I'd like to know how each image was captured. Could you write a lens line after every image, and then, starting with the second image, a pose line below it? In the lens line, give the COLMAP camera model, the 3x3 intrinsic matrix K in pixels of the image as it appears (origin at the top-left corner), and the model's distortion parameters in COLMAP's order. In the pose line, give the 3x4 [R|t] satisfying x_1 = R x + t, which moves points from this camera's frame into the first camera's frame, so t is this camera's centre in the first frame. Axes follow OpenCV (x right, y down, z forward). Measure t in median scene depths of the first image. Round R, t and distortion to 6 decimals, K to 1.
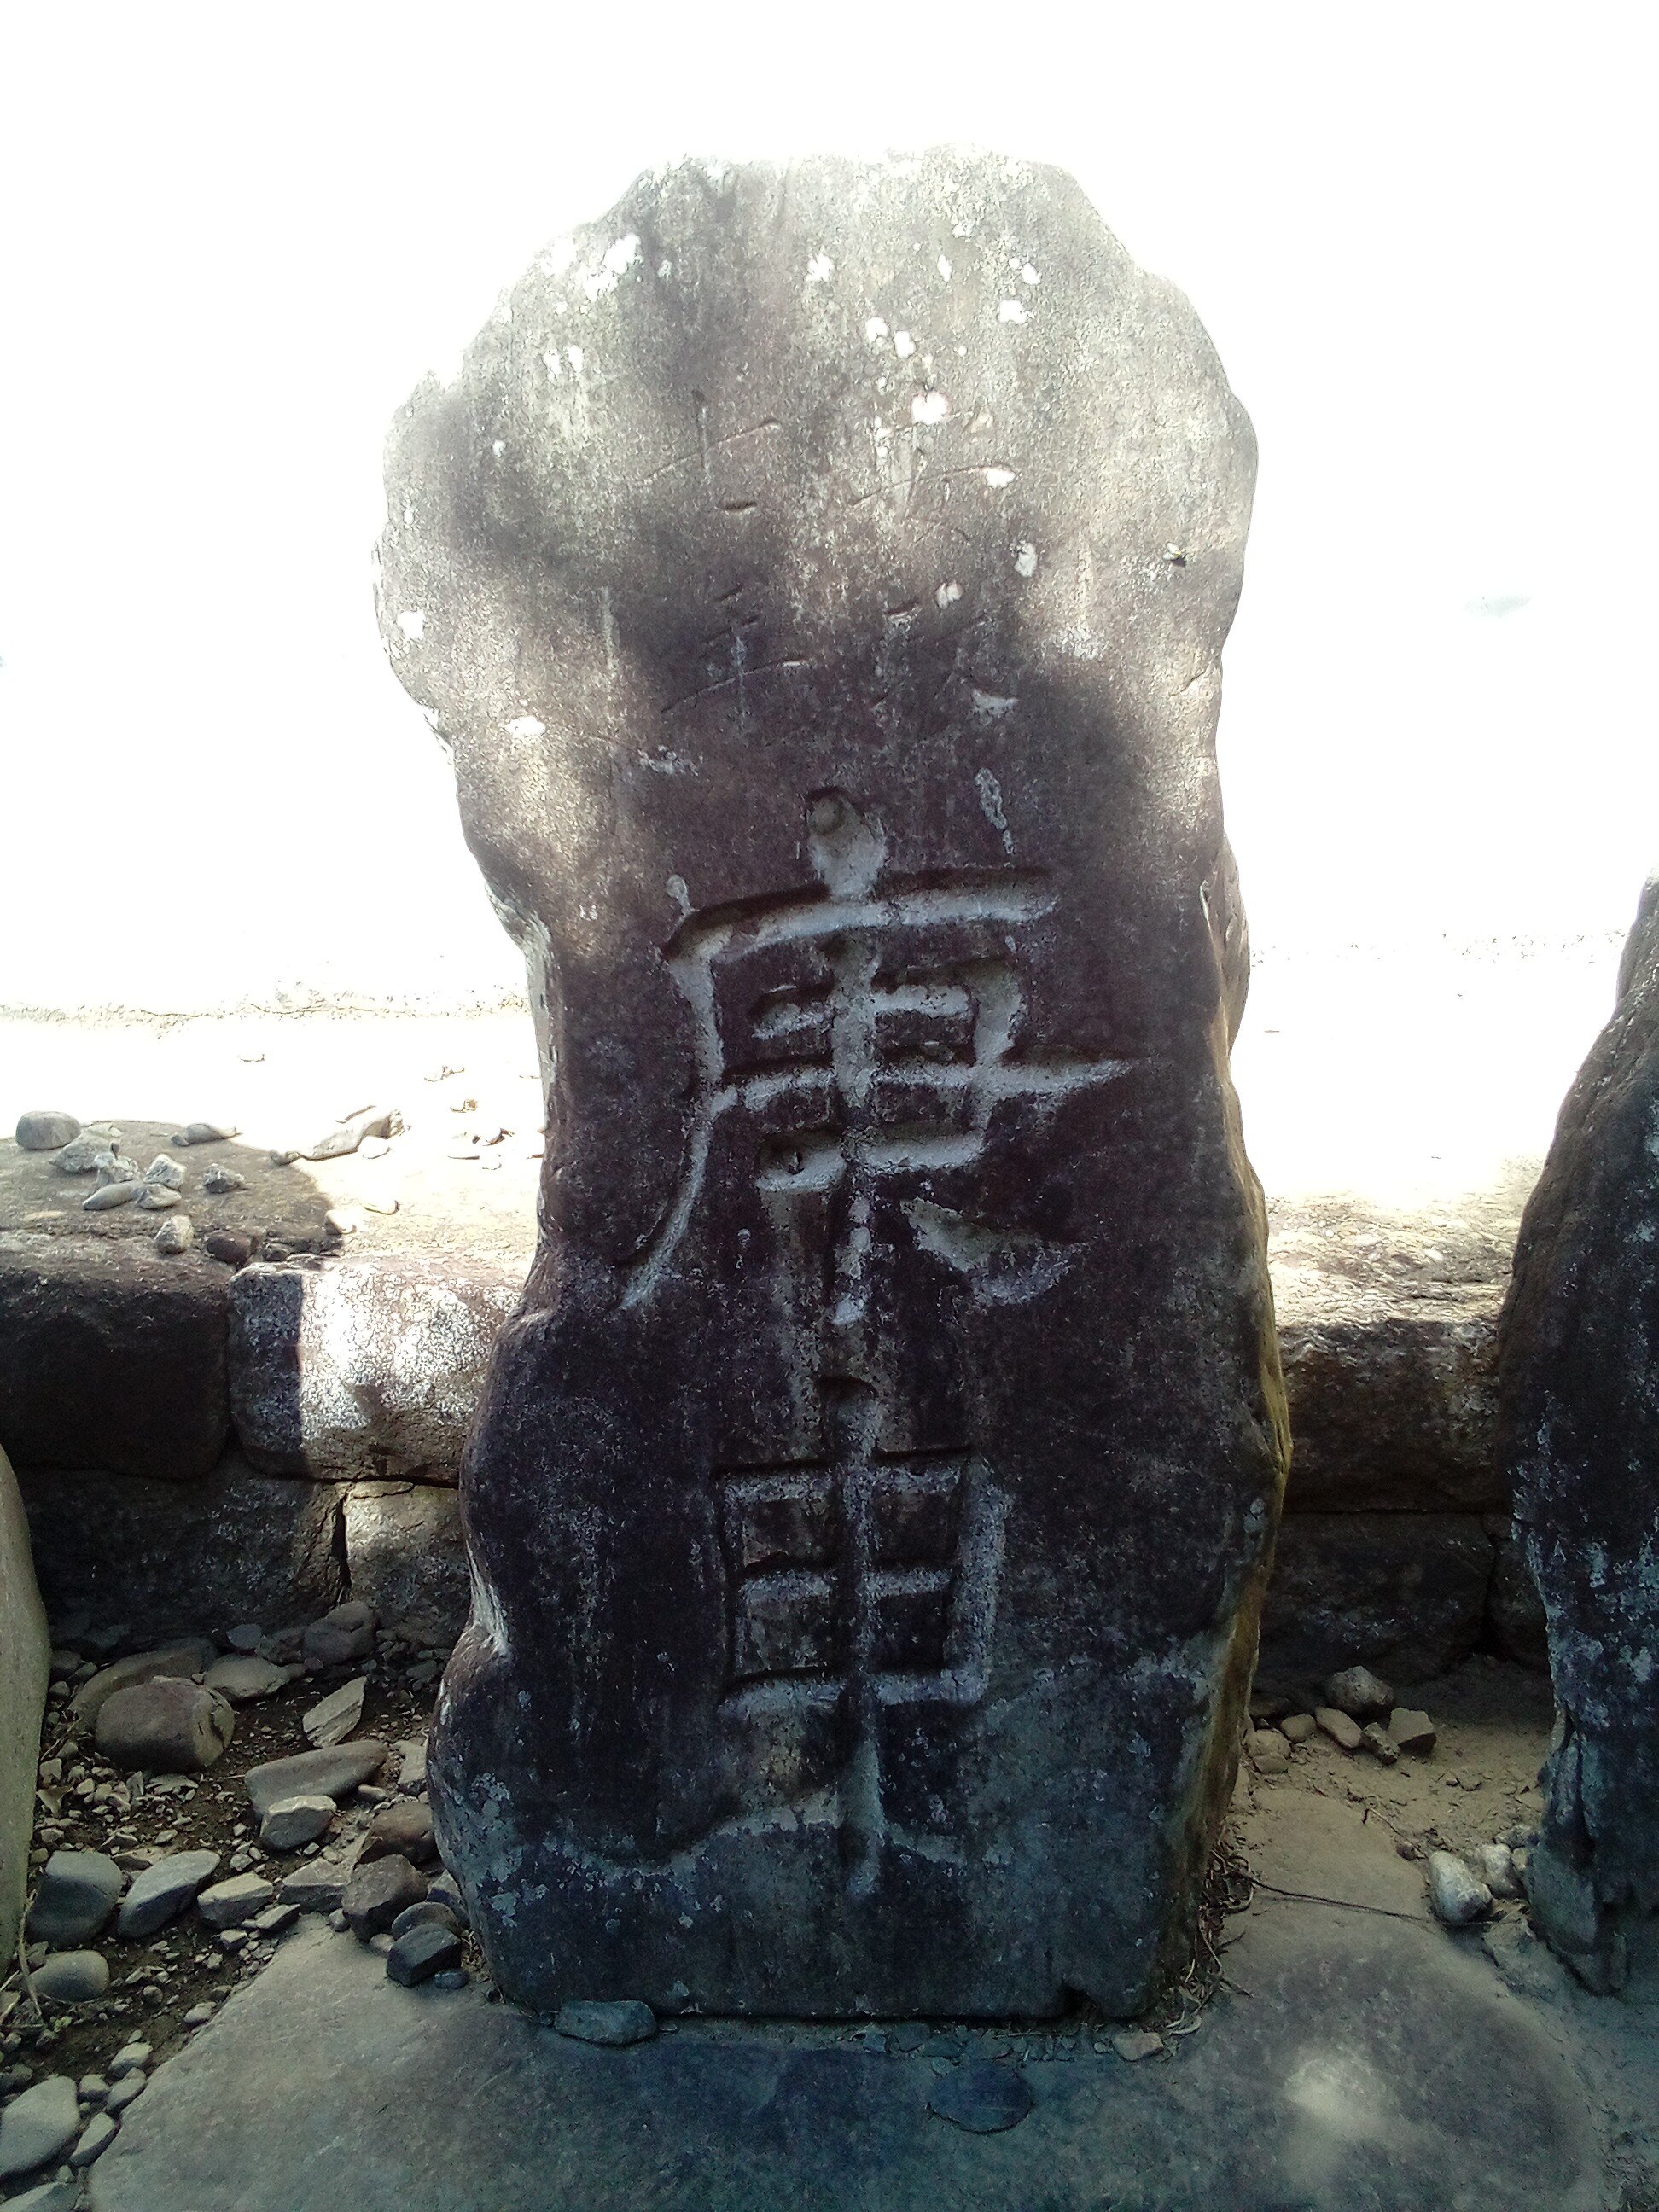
lens RADIAL K [[1897.9, 0, 829.5], [0, 1897.9, 1106.0], [0, 0, 1]] dist [0.070184, -0.240697]
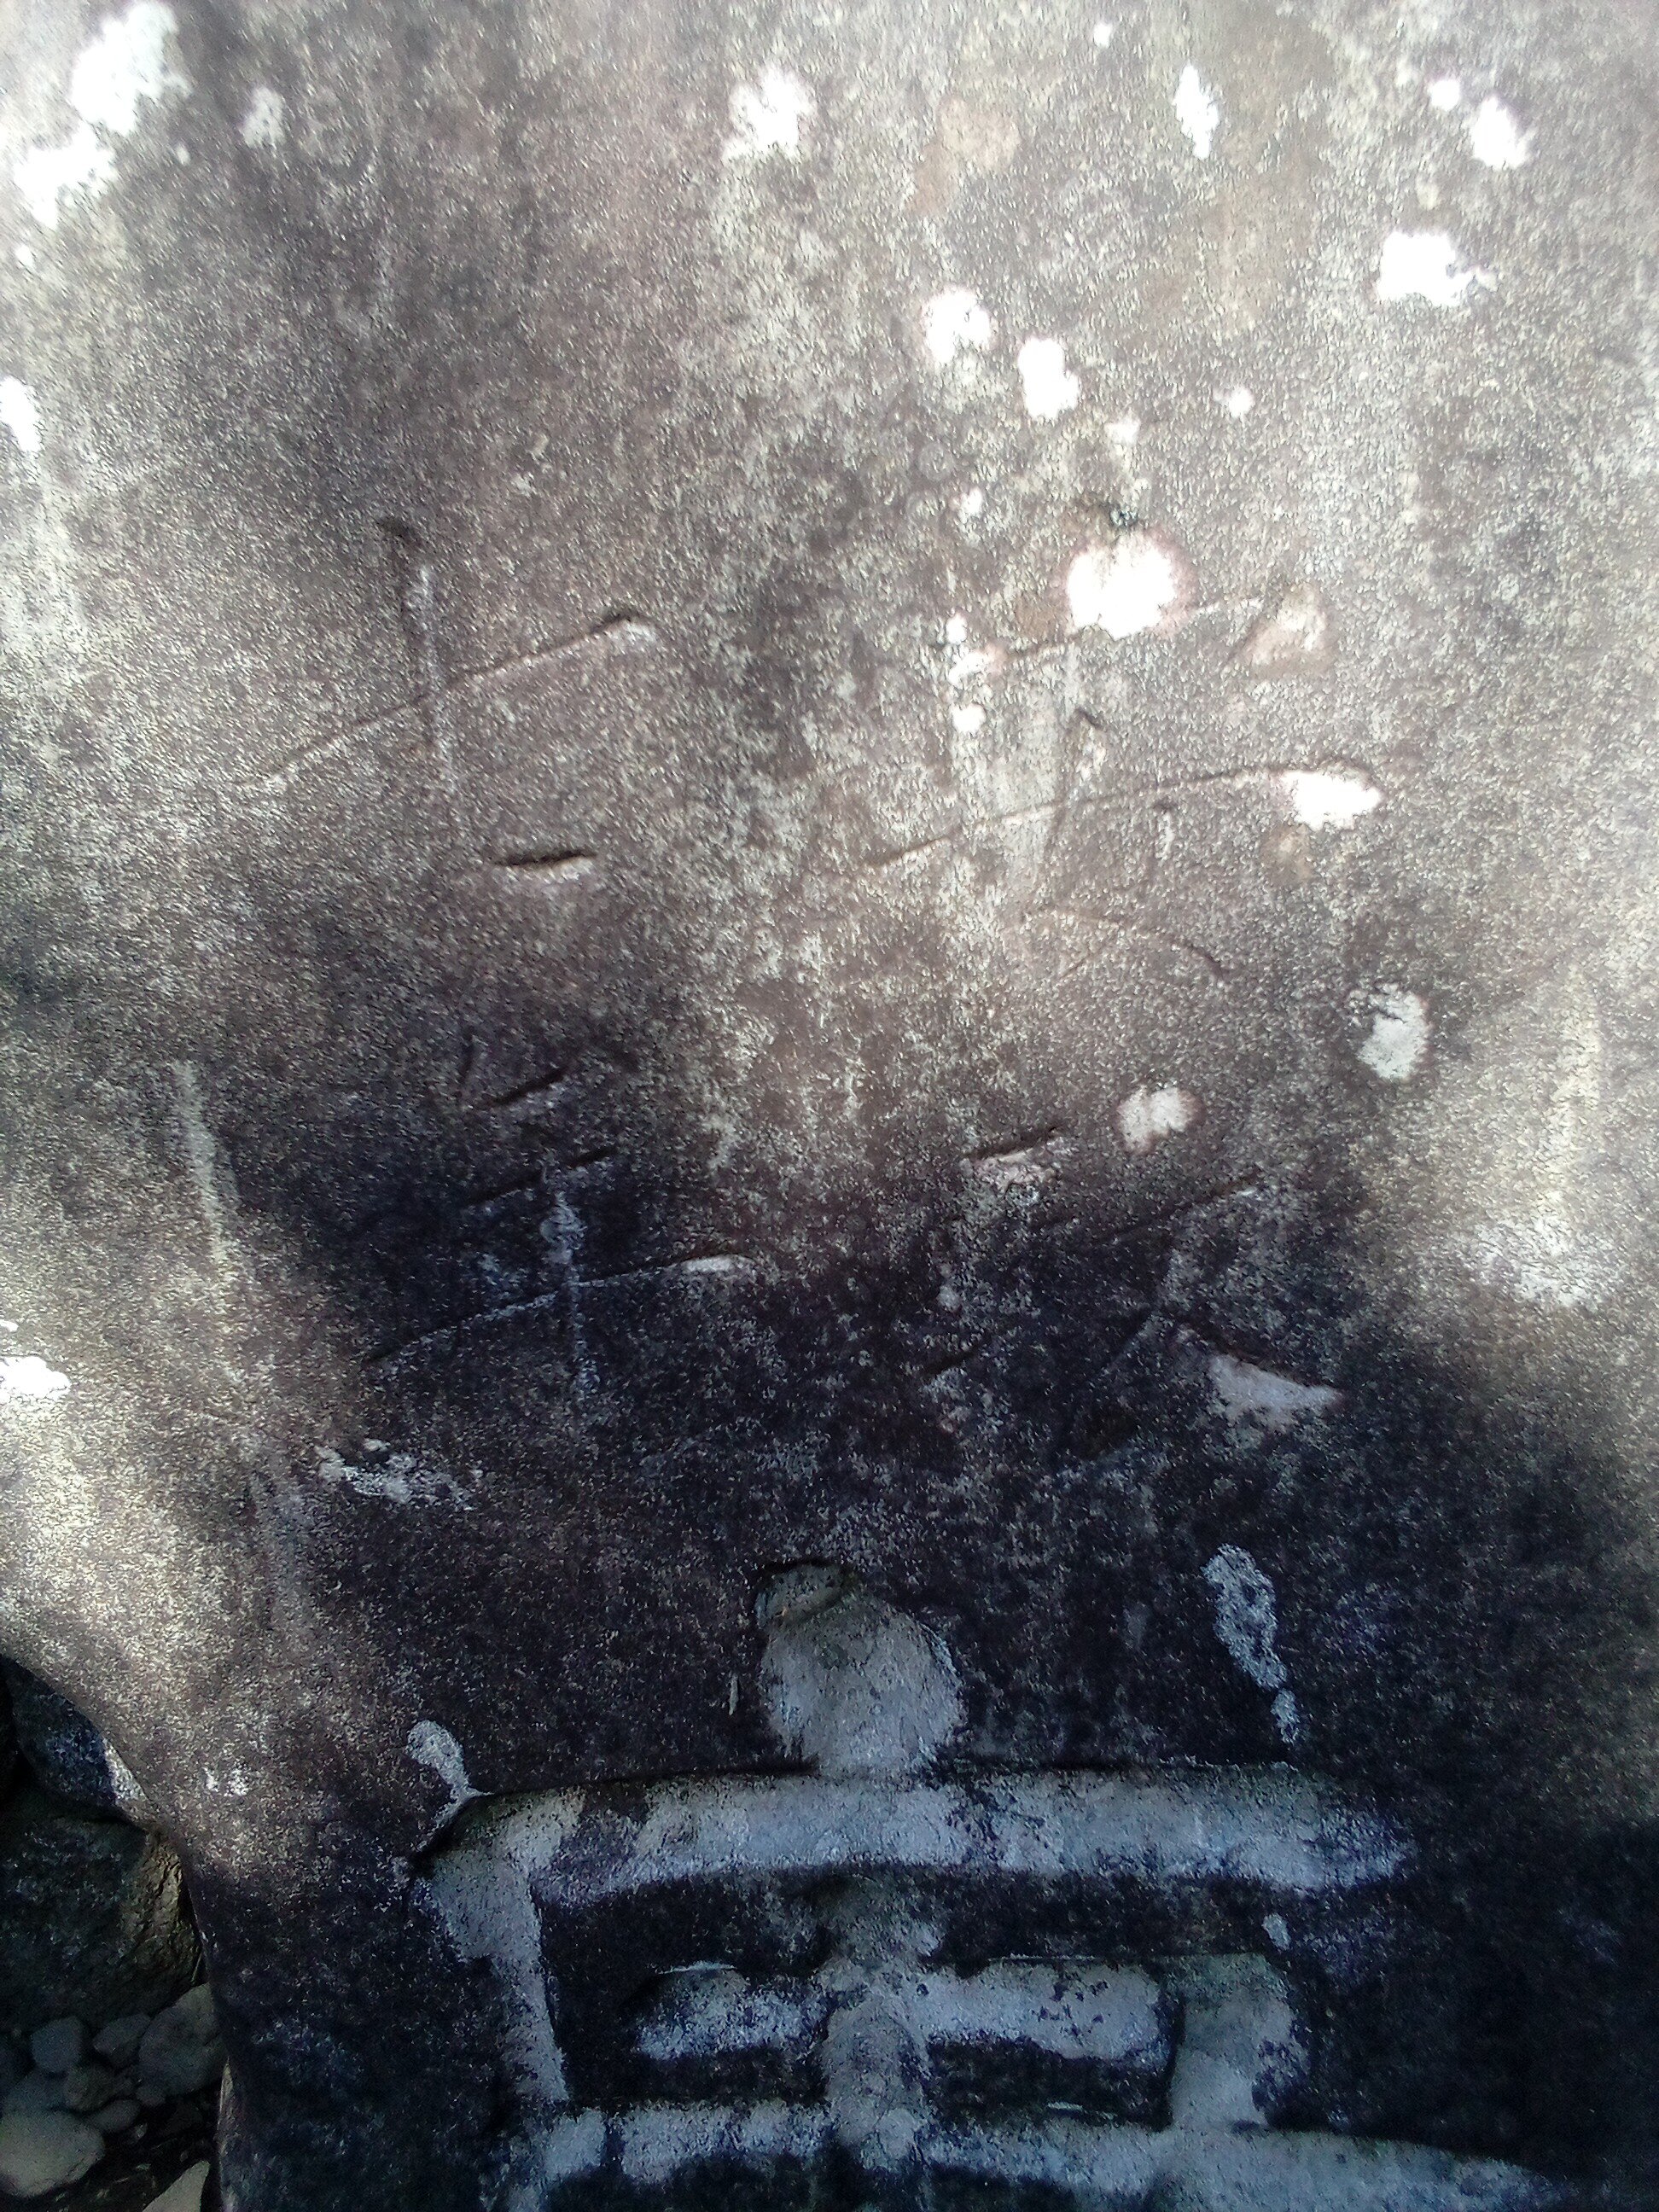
lens RADIAL K [[1913.9, 0, 829.5], [0, 1913.9, 1106.0], [0, 0, 1]] dist [0.069887, -0.141607]
pose [[0.997316, 0.024567, -0.068975, 0.027786], [-0.010043, 0.979027, 0.203481, -0.339537], [0.072528, -0.202242, 0.976646, 0.657472]]
